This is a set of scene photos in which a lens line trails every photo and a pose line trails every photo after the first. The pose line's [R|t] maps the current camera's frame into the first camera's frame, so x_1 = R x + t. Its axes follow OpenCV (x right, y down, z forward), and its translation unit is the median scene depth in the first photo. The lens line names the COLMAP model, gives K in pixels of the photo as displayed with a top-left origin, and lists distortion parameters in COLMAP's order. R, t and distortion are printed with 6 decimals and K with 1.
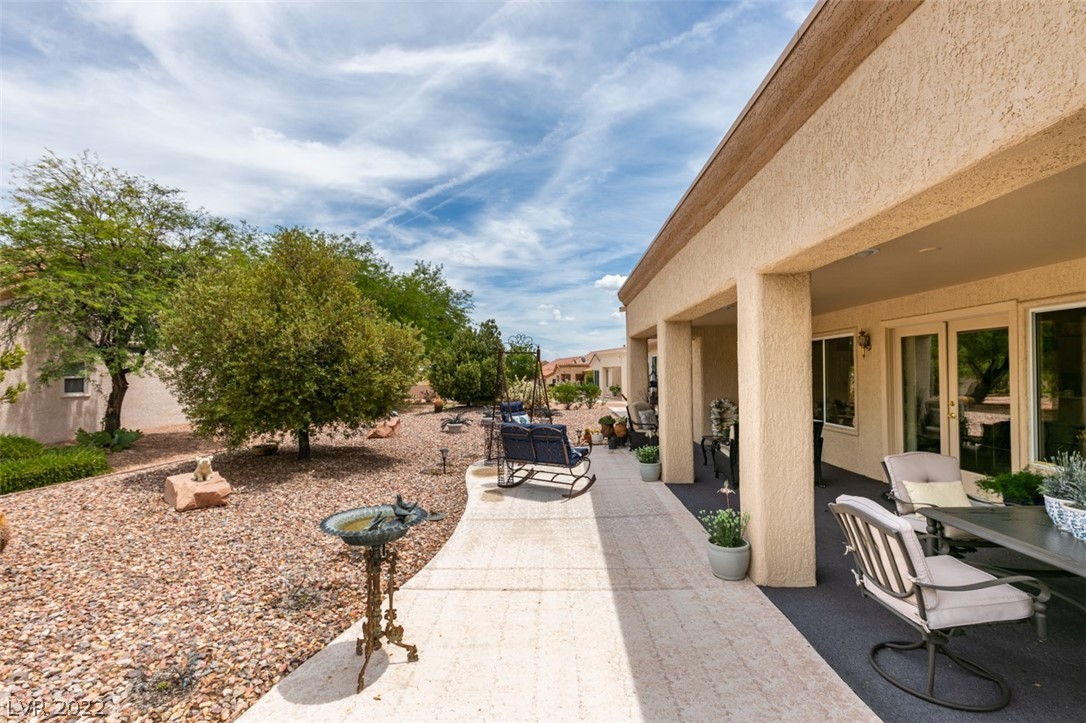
lens RADIAL K [[483.4, 0, 541.2], [0, 483.4, 364.5], [0, 0, 1]] dist [0.005543, -0.001499]
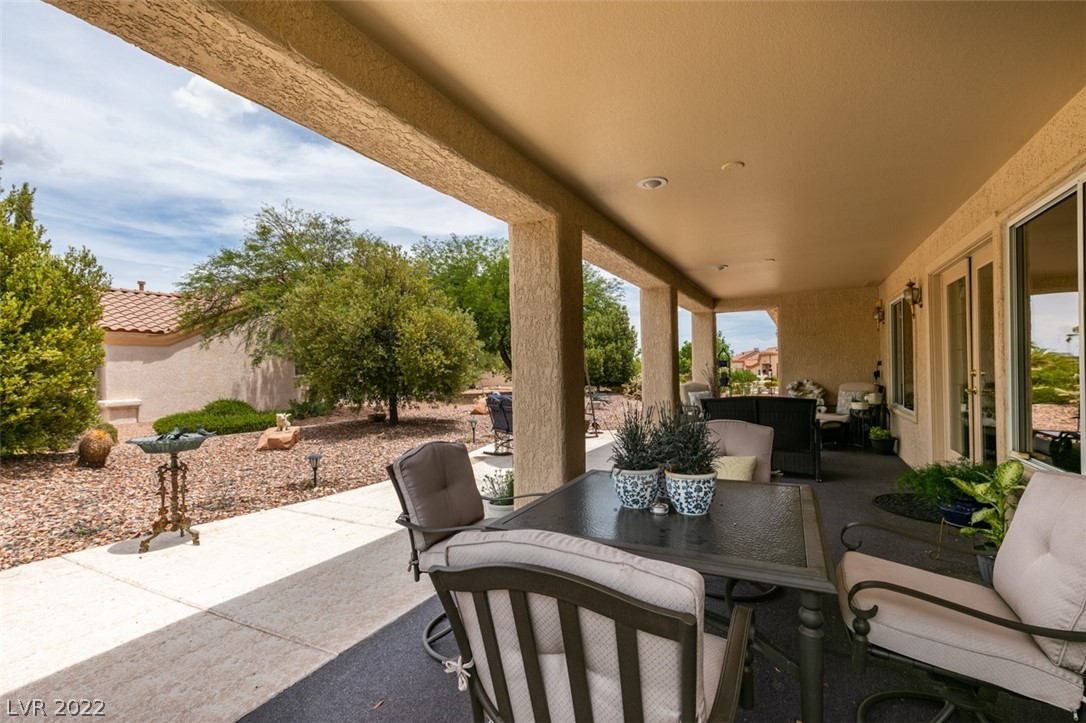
lens RADIAL K [[483.9, 0, 543.0], [0, 483.9, 361.5], [0, 0, 1]] dist [0.007500, -0.000445]
pose [[0.902541, -0.010262, -0.430482, 0.230180], [0.013691, 0.999894, 0.004868, 0.020231], [0.430387, -0.010288, 0.902586, 0.037669]]
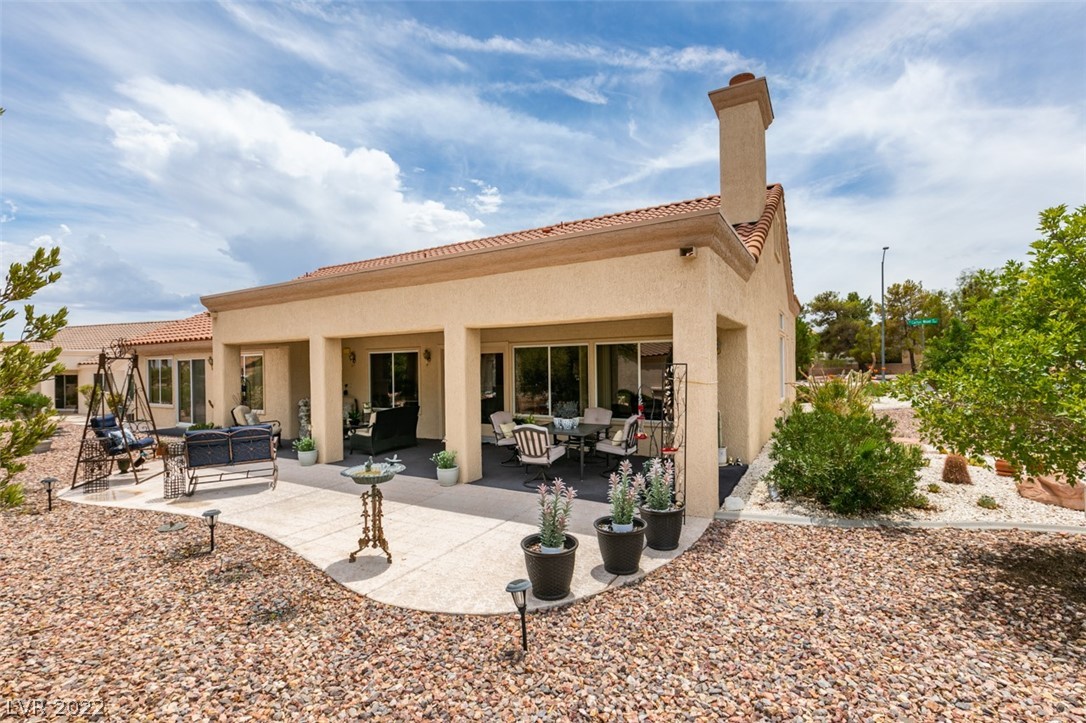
lens RADIAL K [[485.9, 0, 541.2], [0, 485.9, 364.6], [0, 0, 1]] dist [0.002489, -0.000470]
pose [[0.473739, 0.002806, 0.880661, -0.287383], [-0.001358, 0.999996, -0.002455, -0.007390], [-0.880664, -0.000033, 0.473741, -0.055347]]
